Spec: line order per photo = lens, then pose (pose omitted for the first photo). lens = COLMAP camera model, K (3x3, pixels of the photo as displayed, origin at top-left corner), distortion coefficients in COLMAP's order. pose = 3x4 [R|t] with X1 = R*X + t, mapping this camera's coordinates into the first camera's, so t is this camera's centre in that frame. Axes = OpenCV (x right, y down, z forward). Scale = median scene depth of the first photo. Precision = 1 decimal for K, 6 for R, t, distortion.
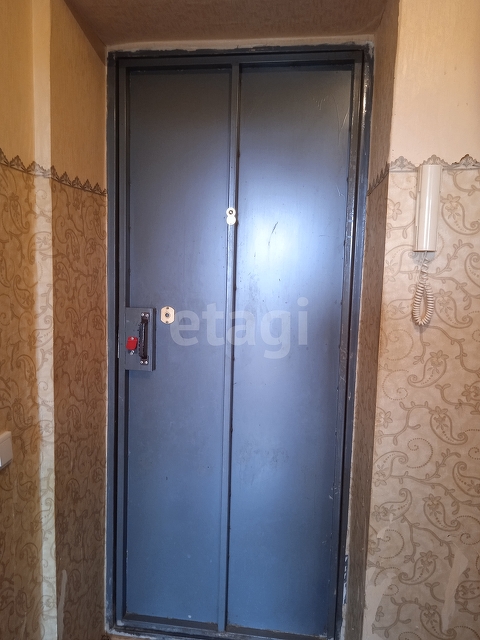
lens RADIAL K [[520.8, 0, 238.7], [0, 520.8, 318.2], [0, 0, 1]] dist [0.003853, 0.000717]
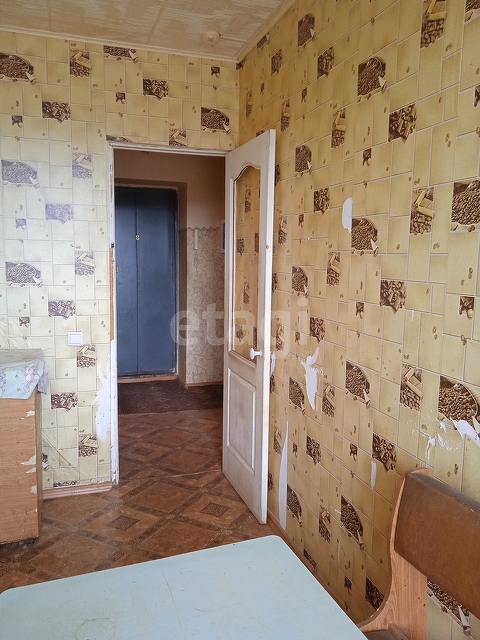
lens RADIAL K [[520.8, 0, 240.2], [0, 520.8, 319.7], [0, 0, 1]] dist [0.003853, 0.000717]
pose [[0.908588, -0.064939, 0.412613, -1.014899], [0.056587, 0.997870, 0.032444, 0.302154], [-0.413842, -0.006130, 0.910328, -2.773624]]
